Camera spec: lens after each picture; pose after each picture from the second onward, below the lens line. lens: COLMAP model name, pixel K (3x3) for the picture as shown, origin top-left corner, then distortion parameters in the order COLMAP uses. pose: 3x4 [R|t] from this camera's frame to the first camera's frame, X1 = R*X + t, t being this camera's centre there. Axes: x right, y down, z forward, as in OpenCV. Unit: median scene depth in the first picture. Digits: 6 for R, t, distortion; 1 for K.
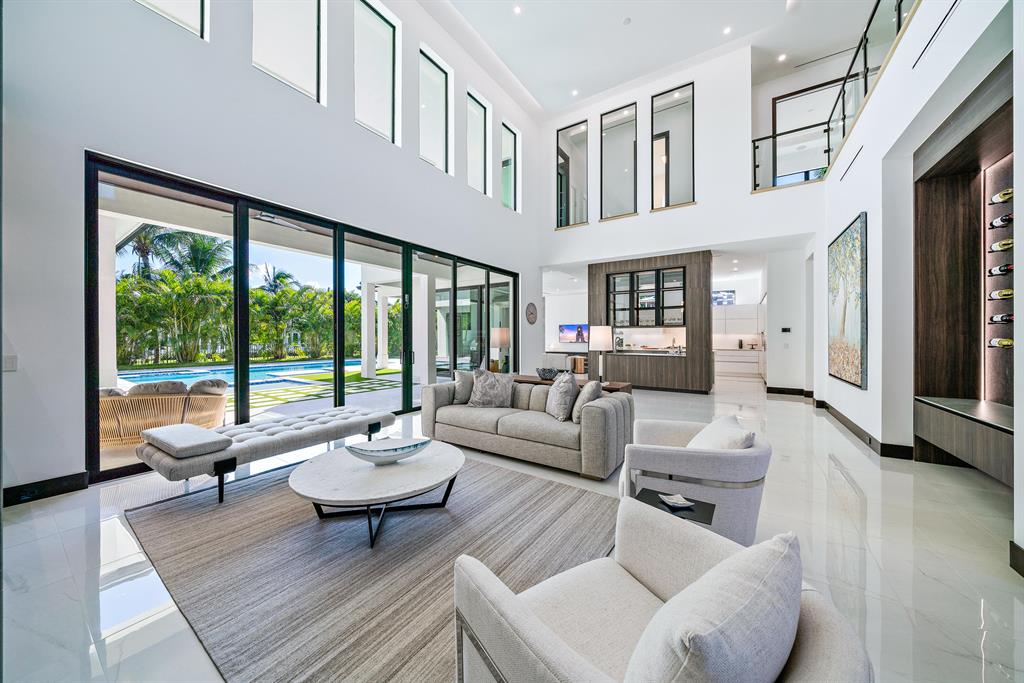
lens RADIAL K [[347.6, 0, 512.0], [0, 347.6, 341.5], [0, 0, 1]] dist [-0.016693, -0.000023]
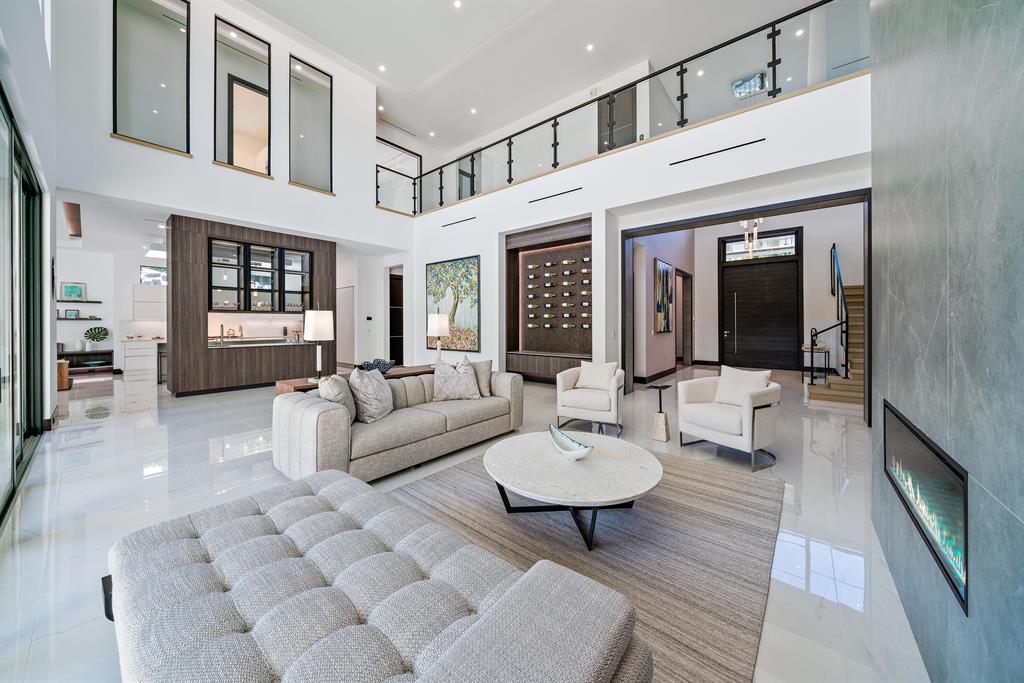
lens RADIAL K [[352.8, 0, 511.5], [0, 352.8, 322.1], [0, 0, 1]] dist [0.000193, -0.000017]
pose [[0.108833, 0.004981, 0.994048, -0.437172], [0.009737, 0.999934, -0.006077, -0.007431], [-0.994012, 0.010340, 0.108777, 0.337276]]
